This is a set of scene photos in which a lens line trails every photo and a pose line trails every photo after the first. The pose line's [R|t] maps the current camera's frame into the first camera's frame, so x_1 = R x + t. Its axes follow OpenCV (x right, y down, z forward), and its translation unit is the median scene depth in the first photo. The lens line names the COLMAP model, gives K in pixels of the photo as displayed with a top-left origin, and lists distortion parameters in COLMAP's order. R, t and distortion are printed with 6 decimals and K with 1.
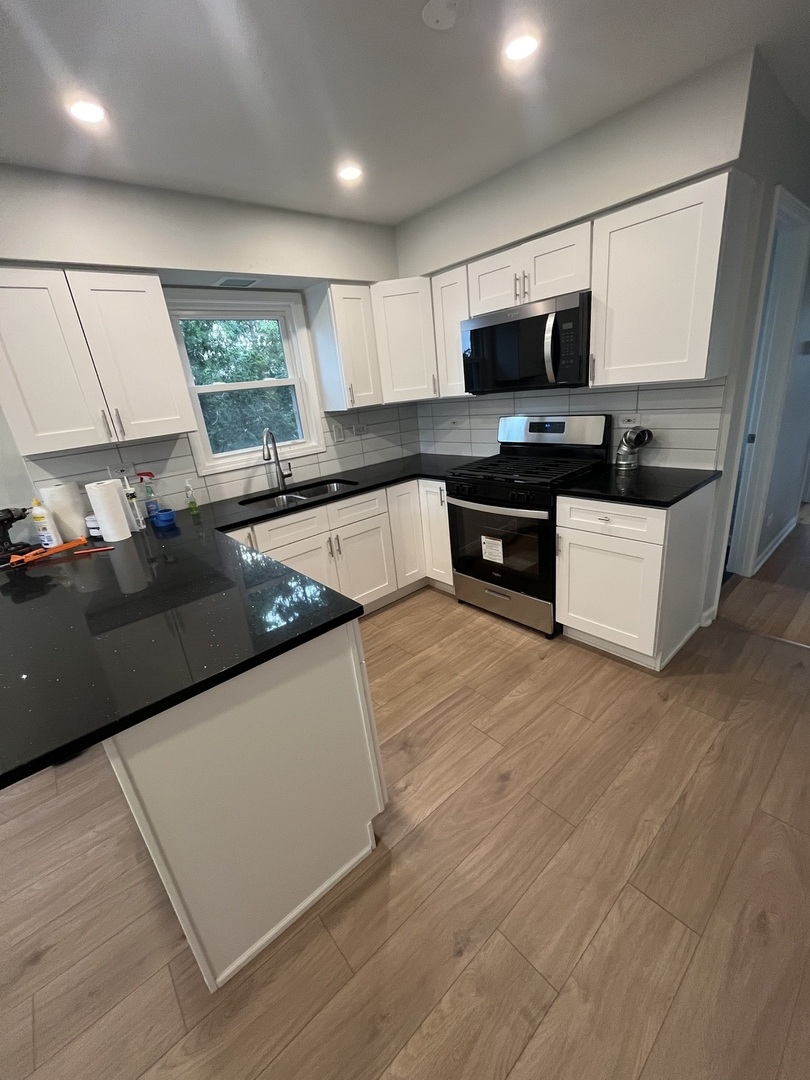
lens RADIAL K [[438.4, 0, 403.0], [0, 438.4, 538.2], [0, 0, 1]] dist [-0.002146, -0.000025]
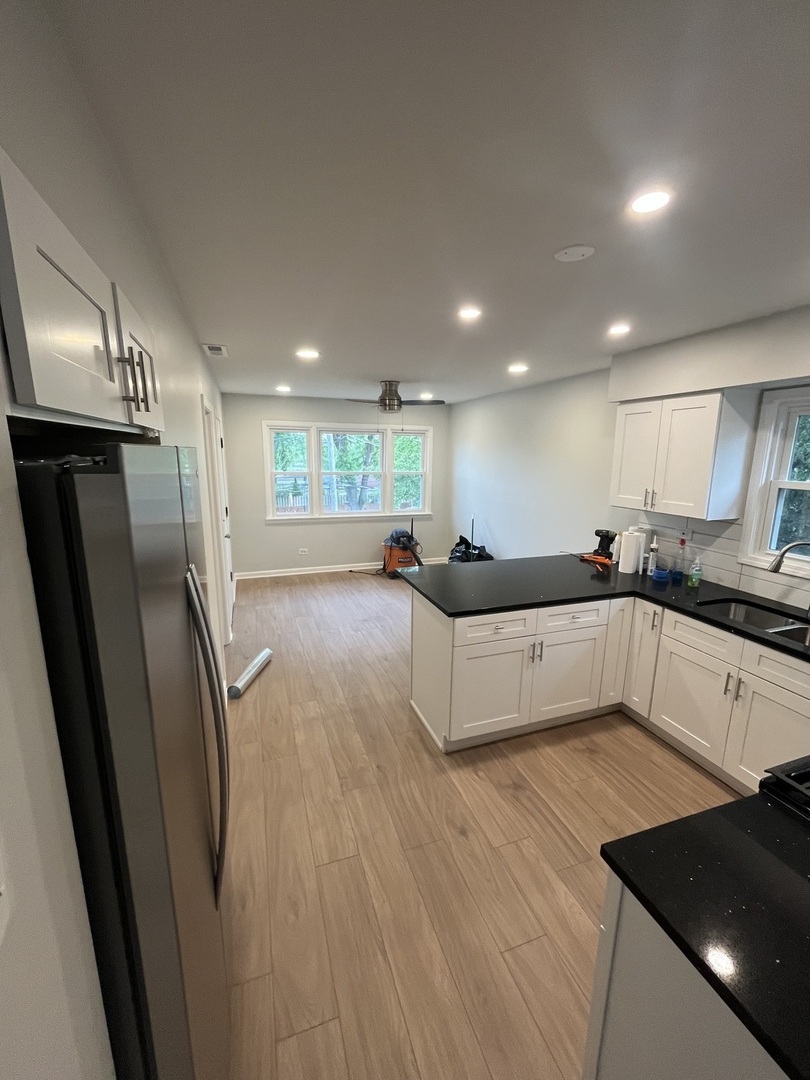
lens RADIAL K [[438.4, 0, 404.0], [0, 438.4, 540.4], [0, 0, 1]] dist [-0.002146, -0.000025]
pose [[-0.358995, 0.289629, -0.887264, 1.239611], [-0.281740, 0.872660, 0.398856, -0.648428], [0.889801, 0.393165, -0.231681, 0.900119]]
